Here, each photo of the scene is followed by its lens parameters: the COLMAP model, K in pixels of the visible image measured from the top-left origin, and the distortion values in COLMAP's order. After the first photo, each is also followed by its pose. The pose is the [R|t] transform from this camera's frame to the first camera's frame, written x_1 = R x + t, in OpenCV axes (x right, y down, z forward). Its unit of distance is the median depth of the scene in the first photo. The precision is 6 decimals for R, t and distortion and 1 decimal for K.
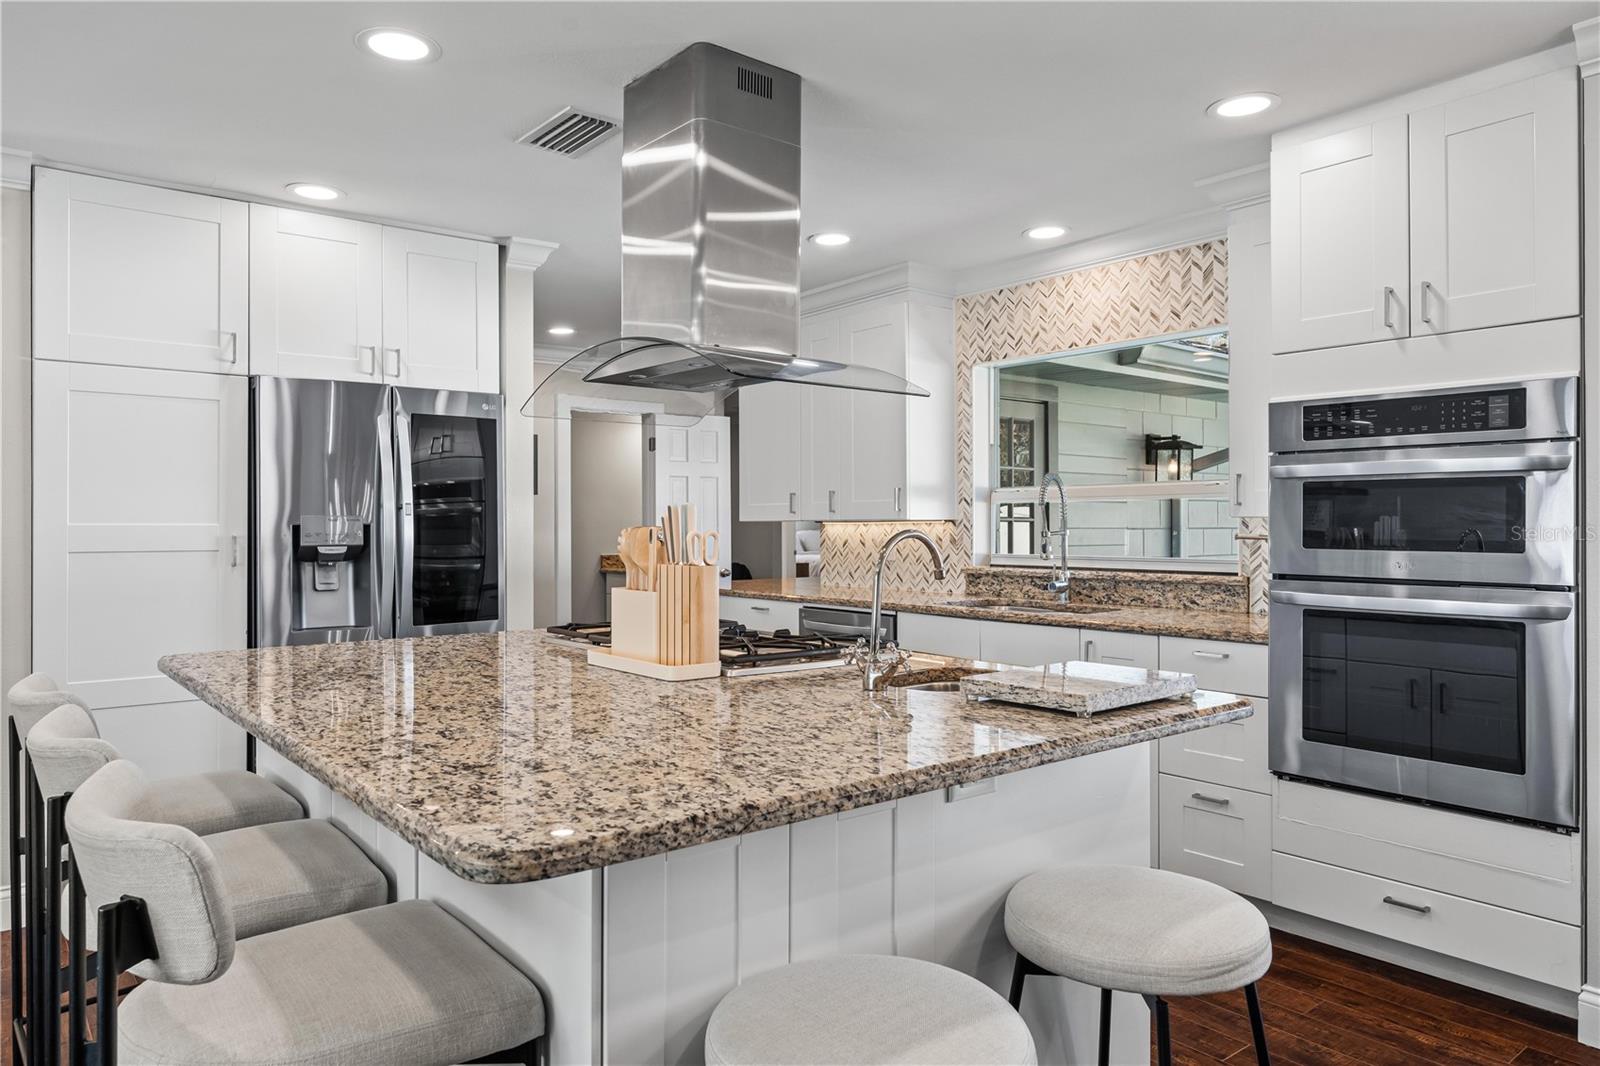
lens RADIAL K [[1046.2, 0, 800.0], [0, 1046.2, 533.0], [0, 0, 1]] dist [-0.004230, -0.000236]
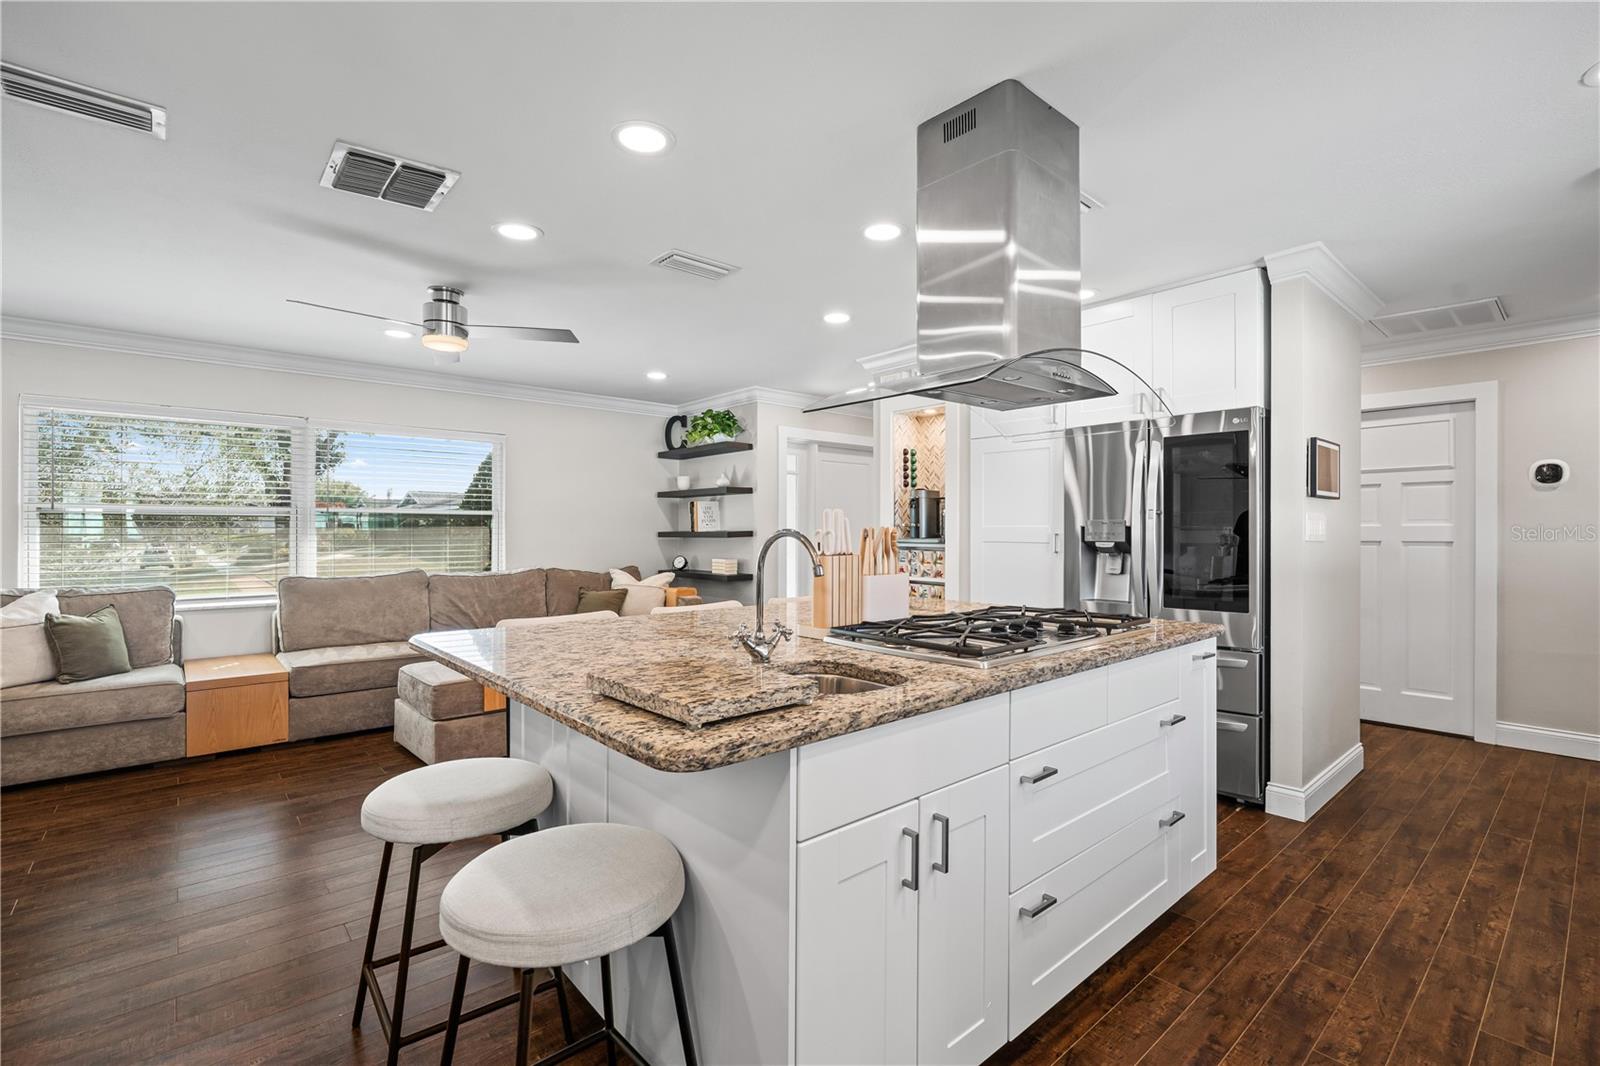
lens RADIAL K [[721.3, 0, 800.0], [0, 721.3, 533.0], [0, 0, 1]] dist [-0.002873, -0.000787]
pose [[0.047851, 0.006579, -0.998833, 0.494286], [-0.008256, 0.999947, 0.006191, -0.002005], [0.998820, 0.007950, 0.047903, 0.553100]]
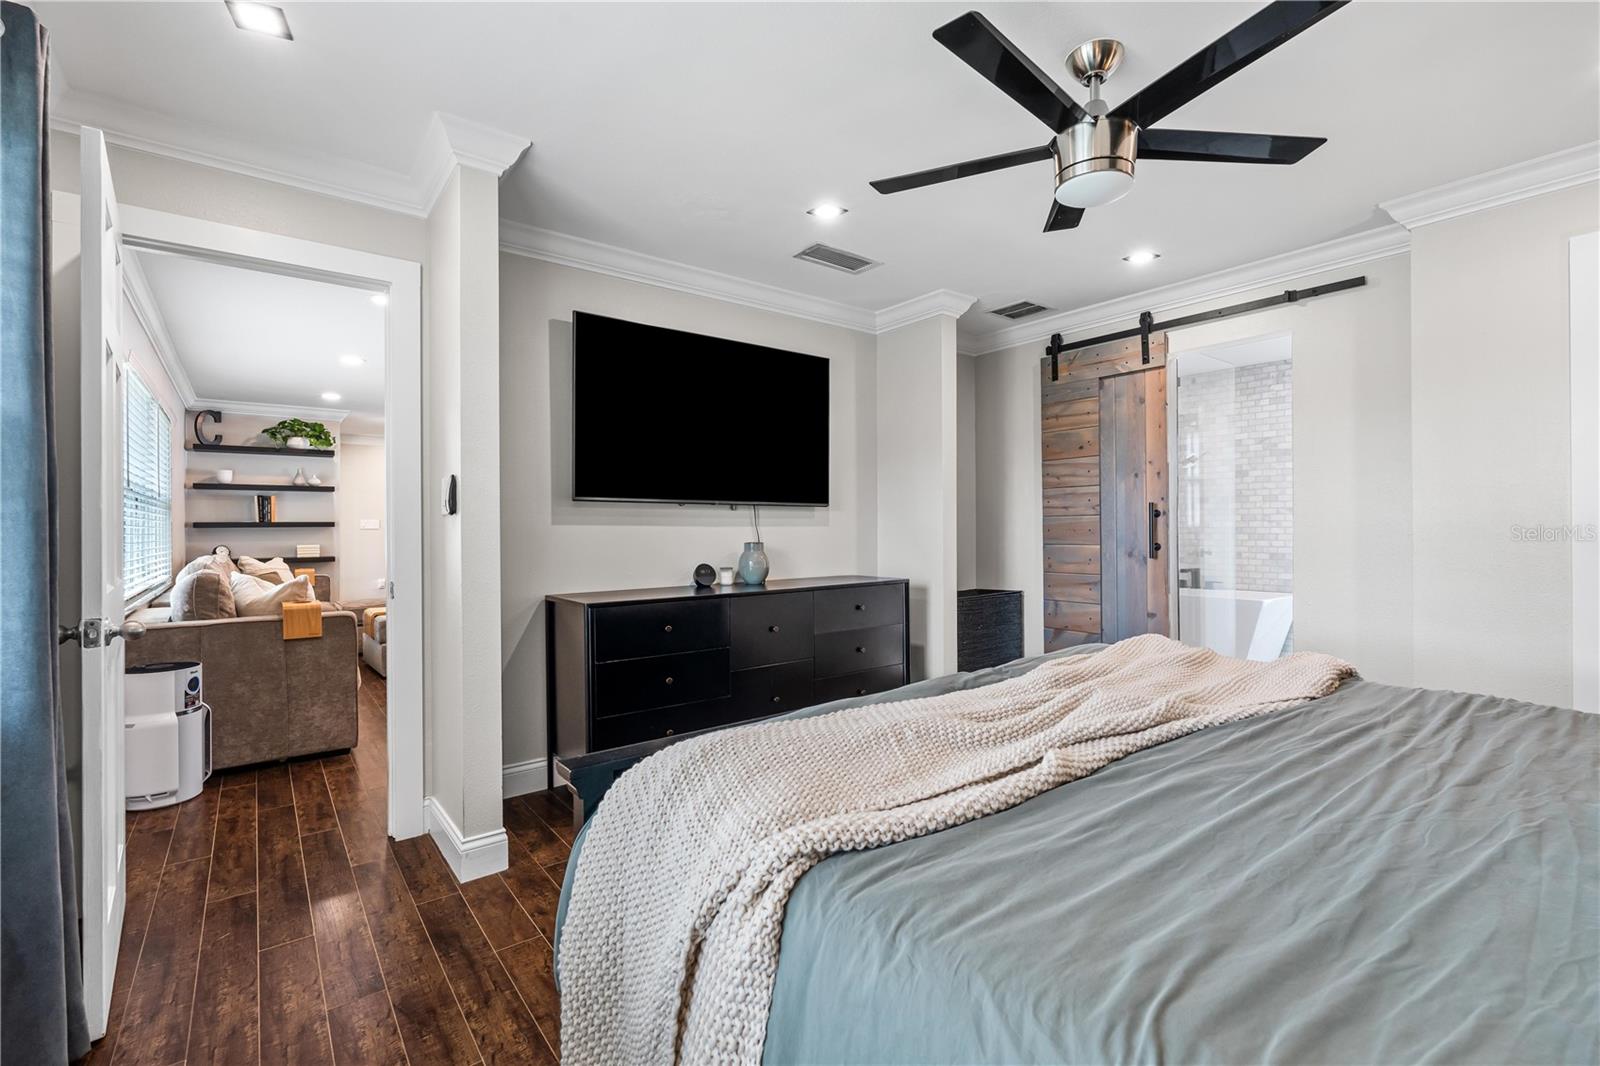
lens RADIAL K [[708.7, 0, 795.5], [0, 708.7, 520.9], [0, 0, 1]] dist [-0.002874, -0.000893]
pose [[0.999882, -0.001172, -0.015292, 0.227802], [0.001025, 0.999953, -0.009611, 0.023372], [0.015303, 0.009594, 0.999837, -1.461847]]
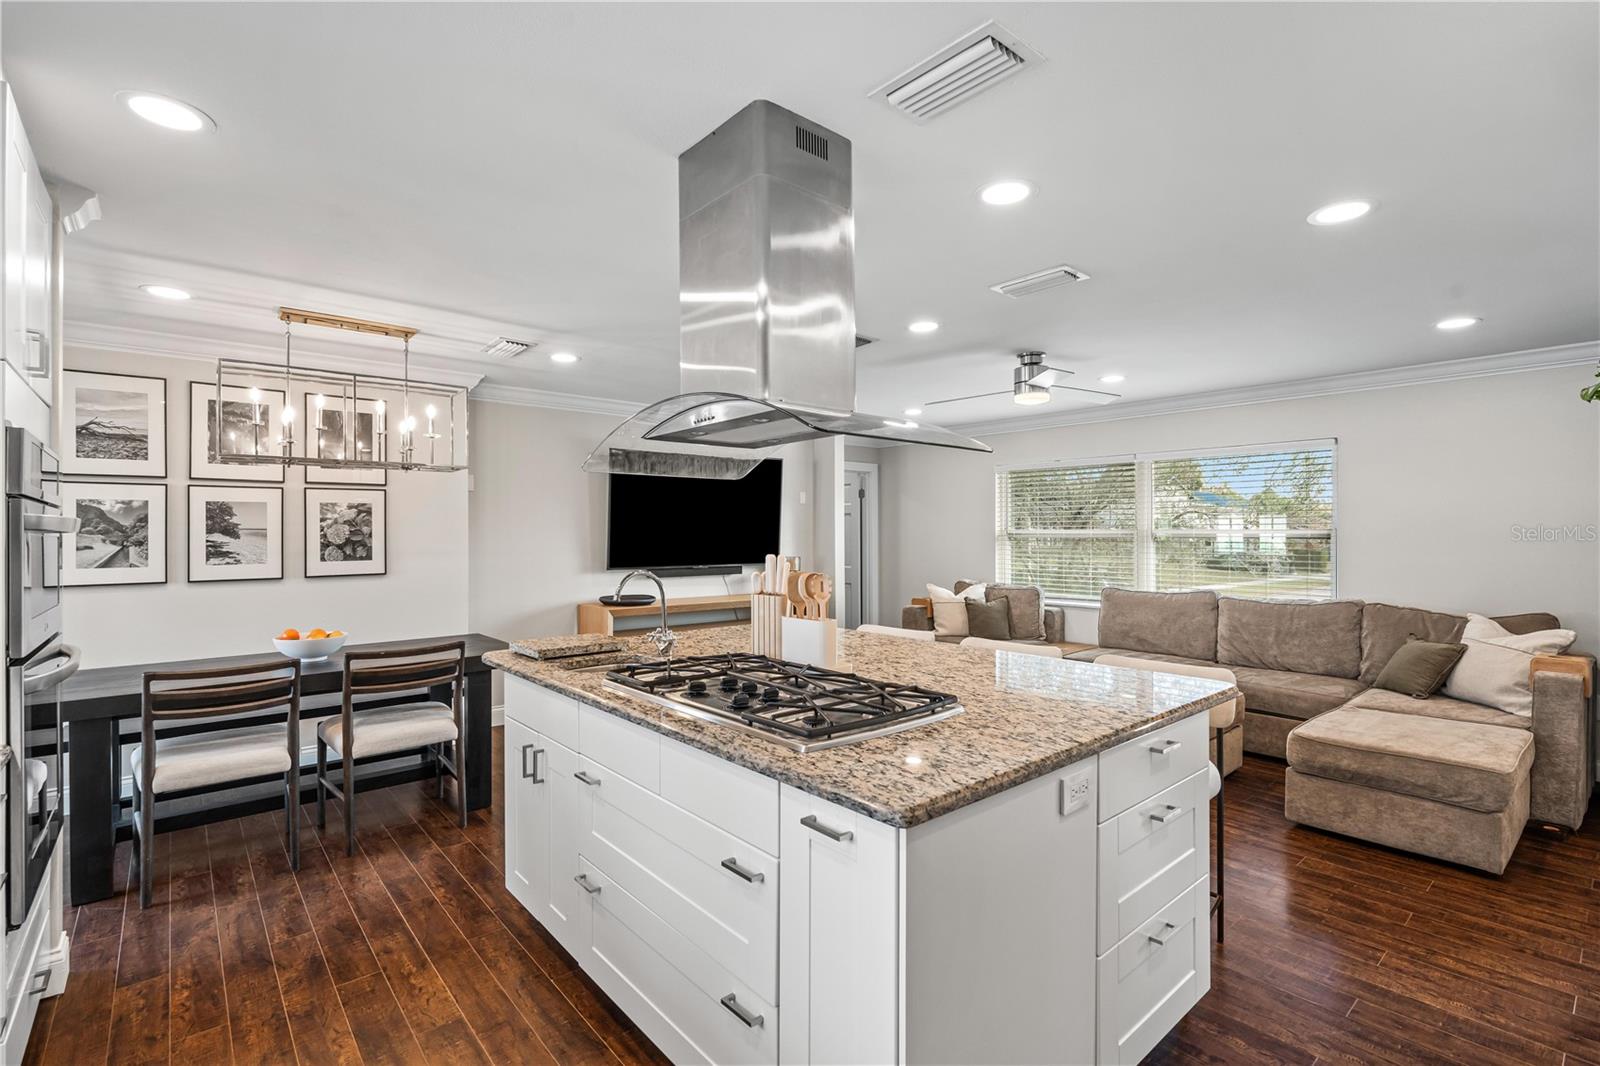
lens RADIAL K [[737.8, 0, 798.7], [0, 737.8, 528.9], [0, 0, 1]] dist [-0.000400, 0.000154]
pose [[-0.999314, 0.005977, -0.036548, -0.067236], [0.005906, 0.999980, 0.002048, -0.041816], [0.036560, 0.001830, -0.999330, 1.273857]]
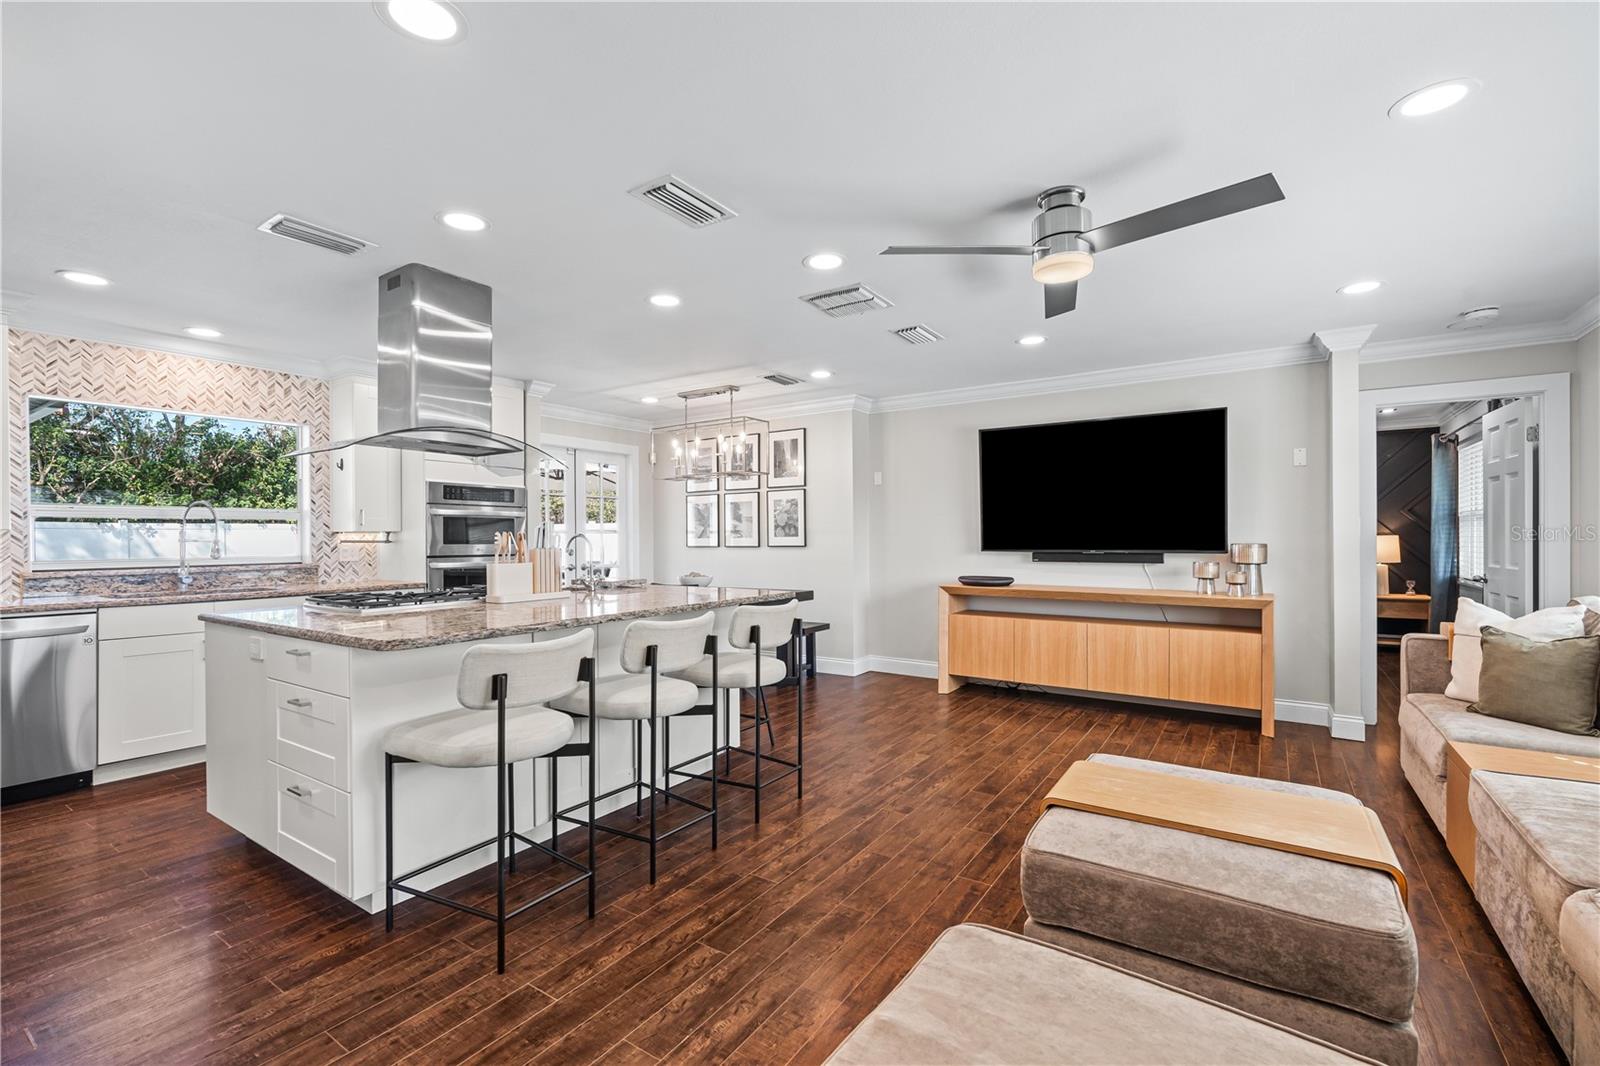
lens RADIAL K [[705.5, 0, 801.7], [0, 705.5, 539.3], [0, 0, 1]] dist [-0.000757, -0.000157]
pose [[-0.304244, 0.001520, 0.952593, -1.041064], [0.014592, 0.999889, 0.003066, 0.008056], [-0.952482, 0.014833, -0.304233, 0.568651]]
